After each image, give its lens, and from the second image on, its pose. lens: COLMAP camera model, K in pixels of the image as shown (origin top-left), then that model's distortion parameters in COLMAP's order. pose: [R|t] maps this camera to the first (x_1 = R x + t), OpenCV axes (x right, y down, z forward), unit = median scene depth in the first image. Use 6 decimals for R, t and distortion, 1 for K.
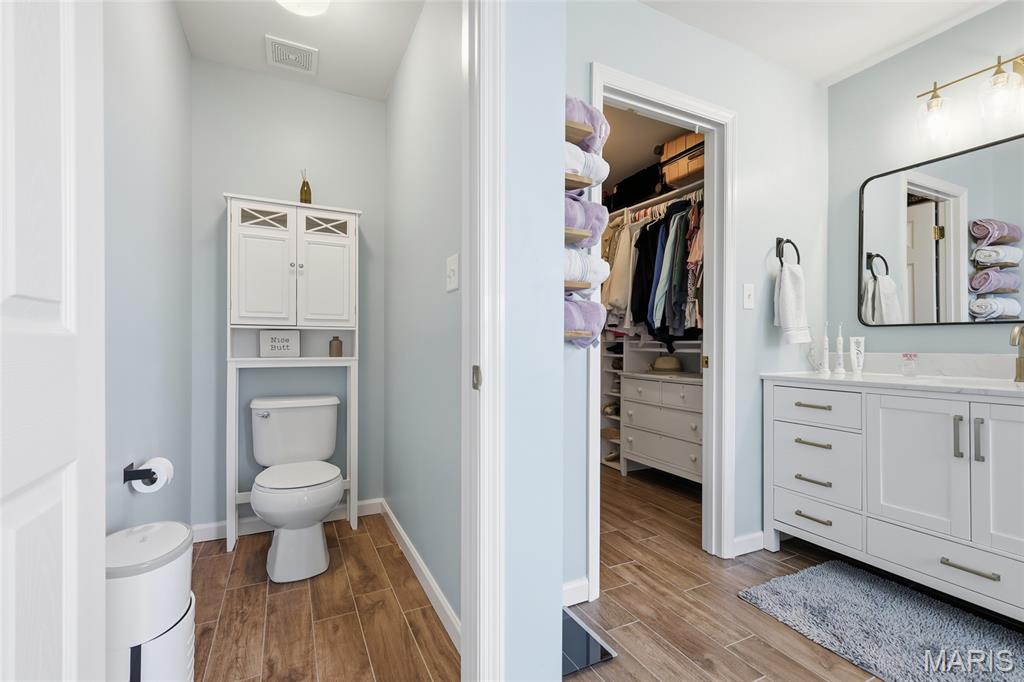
lens RADIAL K [[451.1, 0, 506.0], [0, 451.1, 347.2], [0, 0, 1]] dist [0.005284, -0.000377]
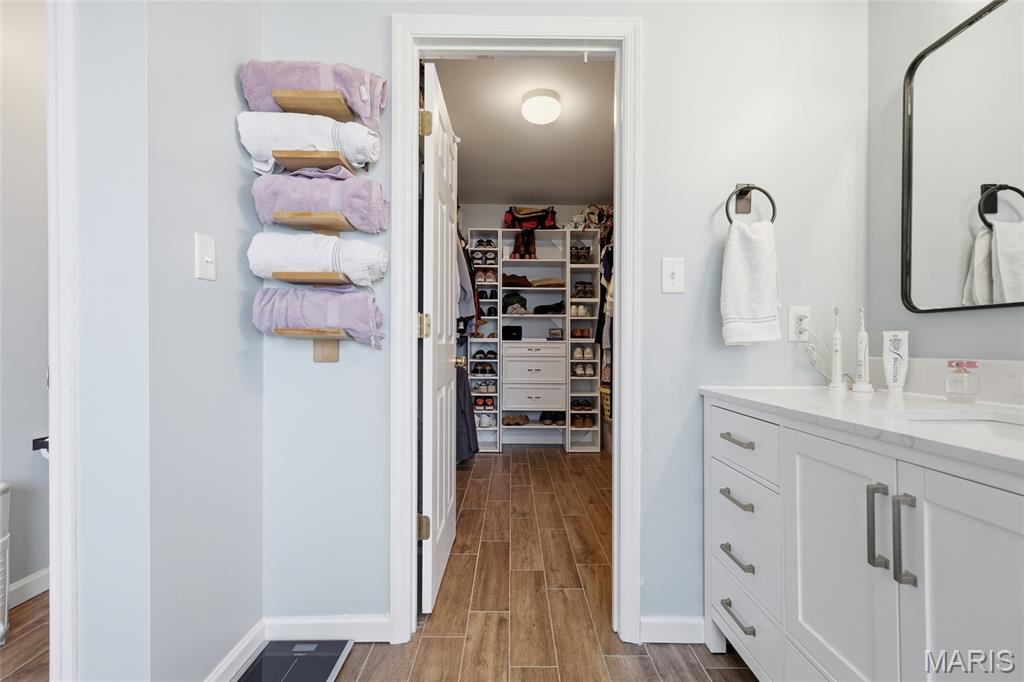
lens RADIAL K [[451.1, 0, 515.9], [0, 451.1, 344.8], [0, 0, 1]] dist [0.005284, -0.000377]
pose [[0.897928, 0.000431, -0.440141, 0.646178], [-0.002166, 0.999992, -0.003439, -0.001811], [0.440136, 0.004042, 0.897922, 0.275952]]
